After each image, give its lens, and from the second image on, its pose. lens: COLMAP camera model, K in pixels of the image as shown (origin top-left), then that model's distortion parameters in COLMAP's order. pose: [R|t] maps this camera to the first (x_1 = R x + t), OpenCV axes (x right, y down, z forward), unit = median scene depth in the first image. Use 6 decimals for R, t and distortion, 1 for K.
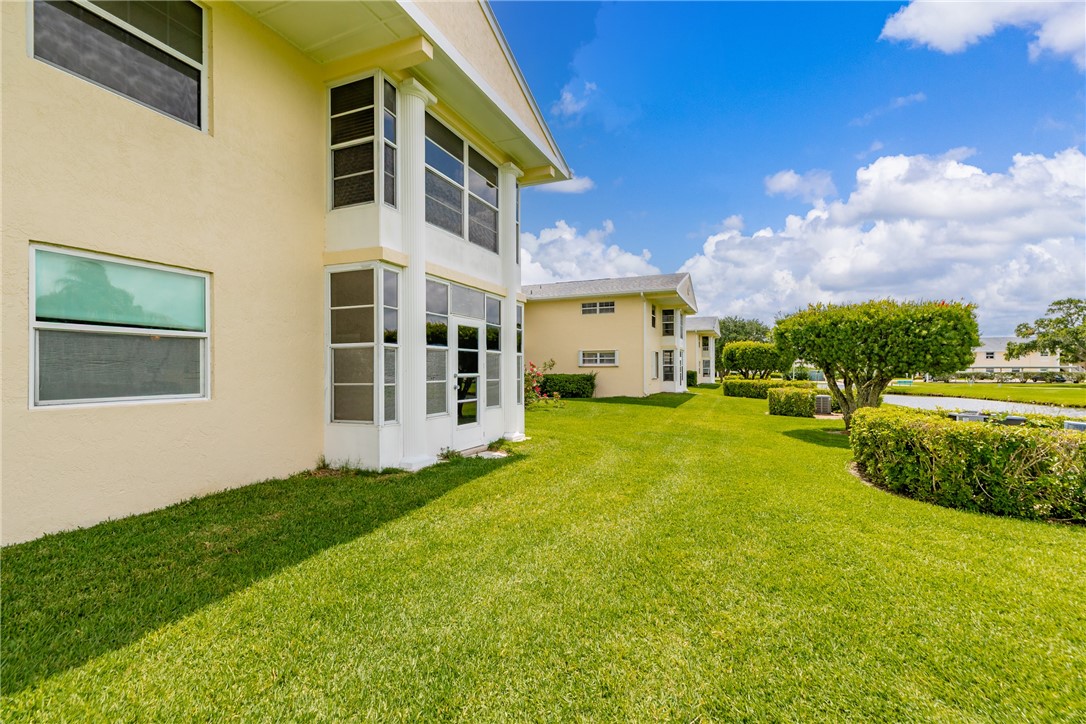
lens RADIAL K [[500.0, 0, 552.7], [0, 500.0, 370.8], [0, 0, 1]] dist [-0.044666, 0.013607]
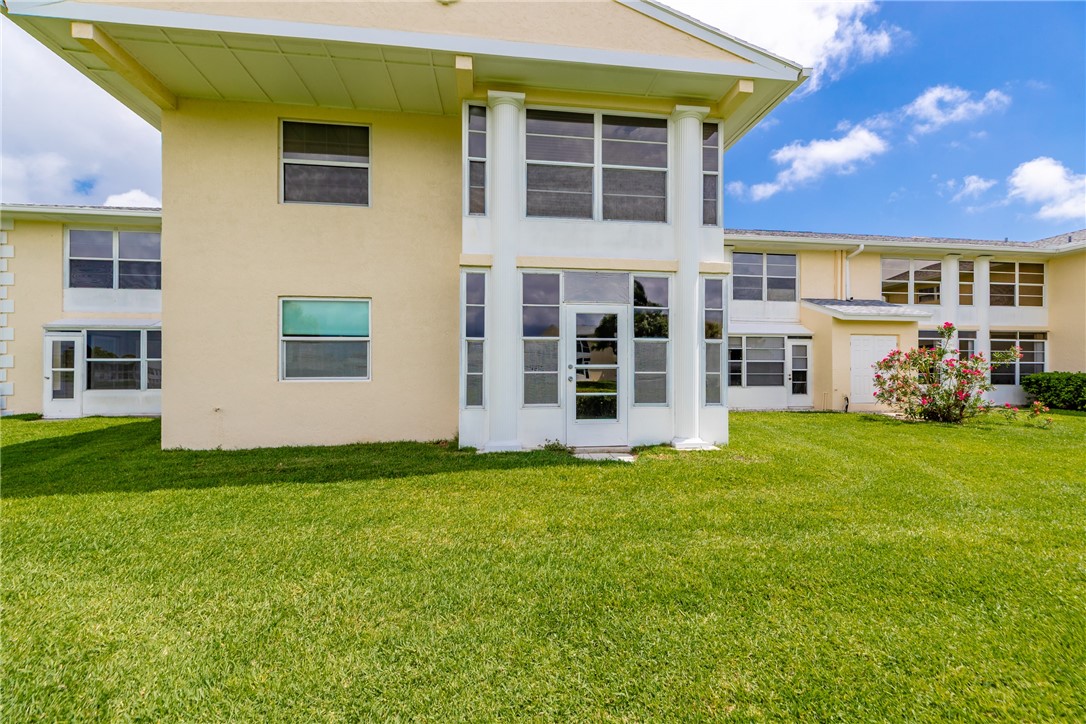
lens RADIAL K [[500.0, 0, 552.7], [0, 500.0, 370.8], [0, 0, 1]] dist [-0.044666, 0.013607]
pose [[0.478275, 0.002372, -0.878207, 0.676337], [-0.001009, 0.999997, 0.002151, 0.017044], [0.878209, -0.000142, 0.478276, 0.554874]]
